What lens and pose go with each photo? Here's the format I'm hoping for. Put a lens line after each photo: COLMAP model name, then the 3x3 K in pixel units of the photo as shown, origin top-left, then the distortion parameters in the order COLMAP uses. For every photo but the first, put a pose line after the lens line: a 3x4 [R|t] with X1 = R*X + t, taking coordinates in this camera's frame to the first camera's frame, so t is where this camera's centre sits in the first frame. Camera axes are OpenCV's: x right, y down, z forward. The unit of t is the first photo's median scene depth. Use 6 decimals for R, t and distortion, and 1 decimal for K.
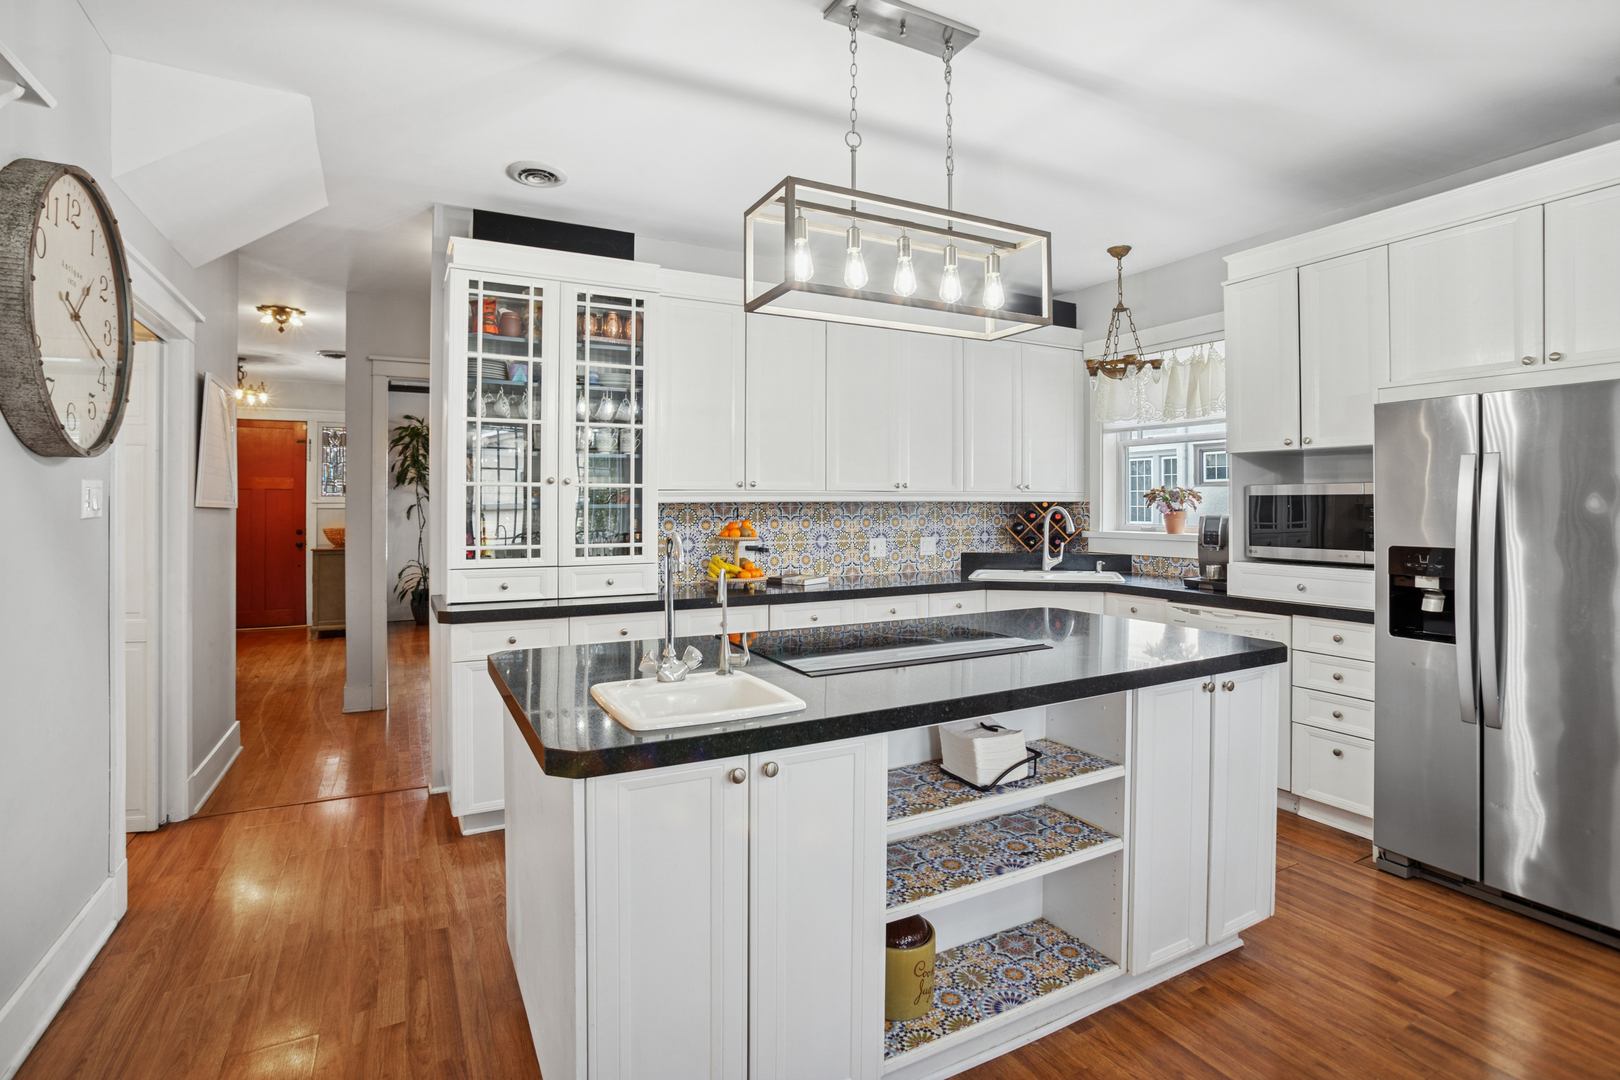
lens RADIAL K [[801.1, 0, 809.5], [0, 801.1, 494.4], [0, 0, 1]] dist [-0.002161, 0.000064]
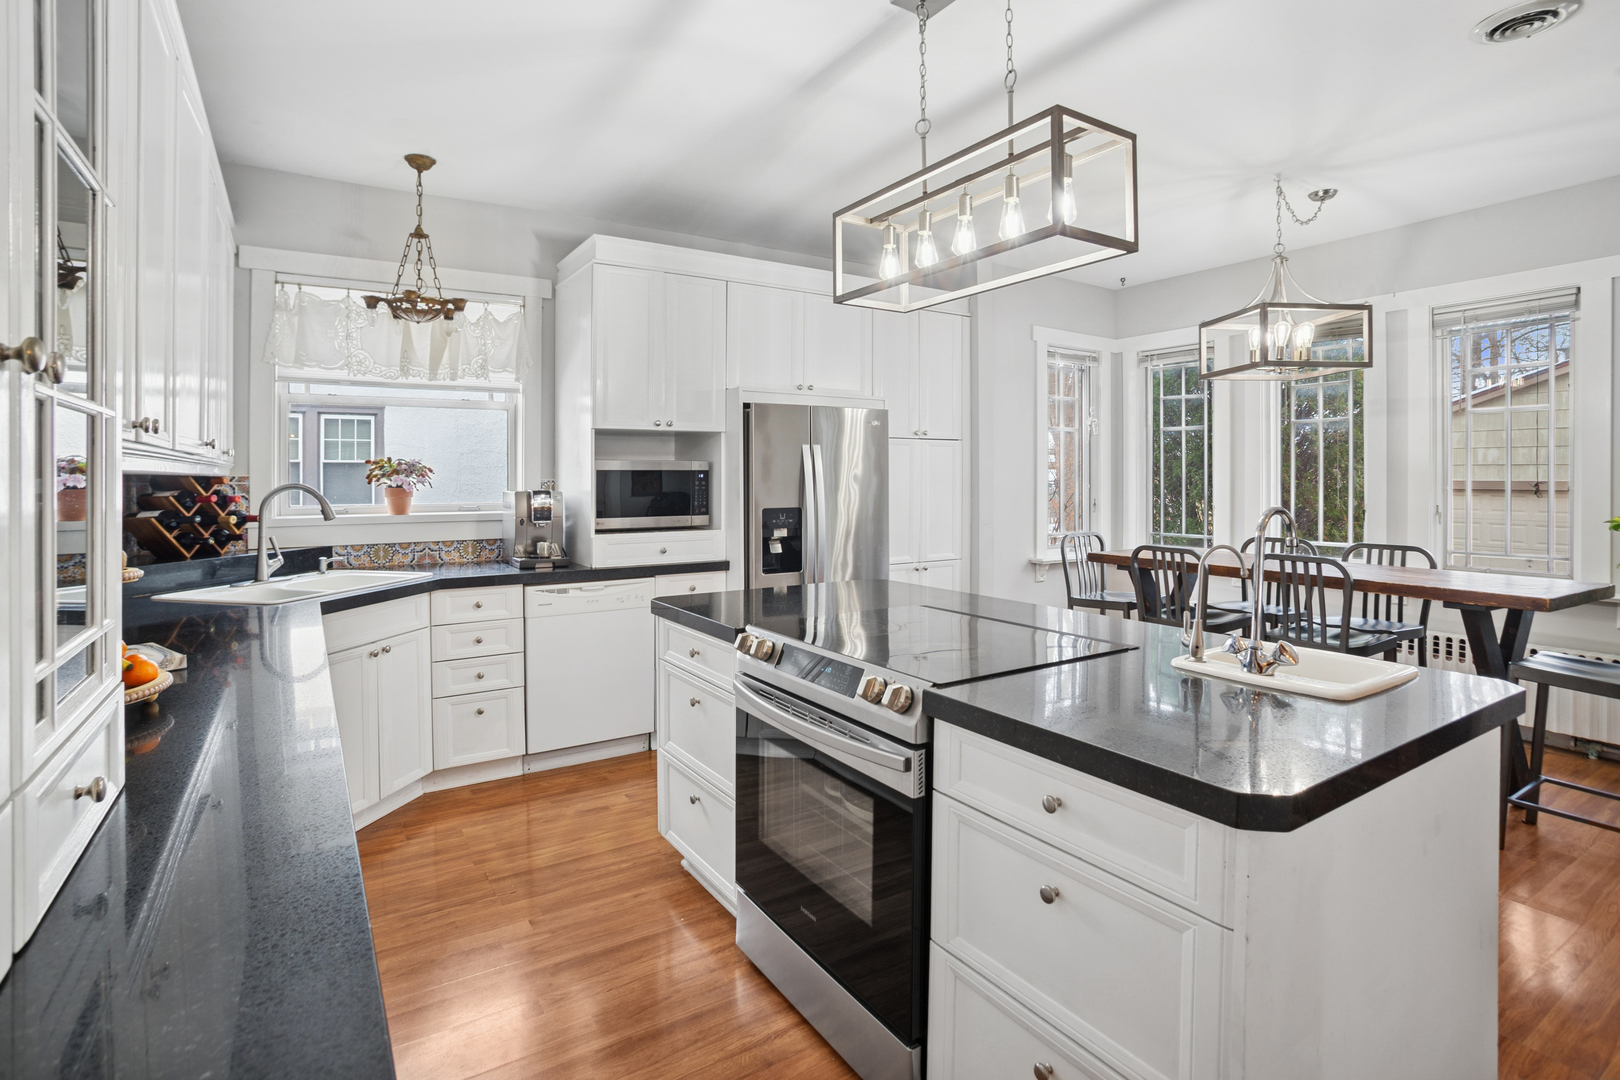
lens RADIAL K [[801.1, 0, 809.5], [0, 801.1, 494.4], [0, 0, 1]] dist [-0.002161, 0.000064]
pose [[-0.062912, -0.021480, 0.997788, -0.518660], [-0.011599, 0.999717, 0.020790, 0.006478], [-0.997952, -0.010265, -0.063143, 0.789809]]
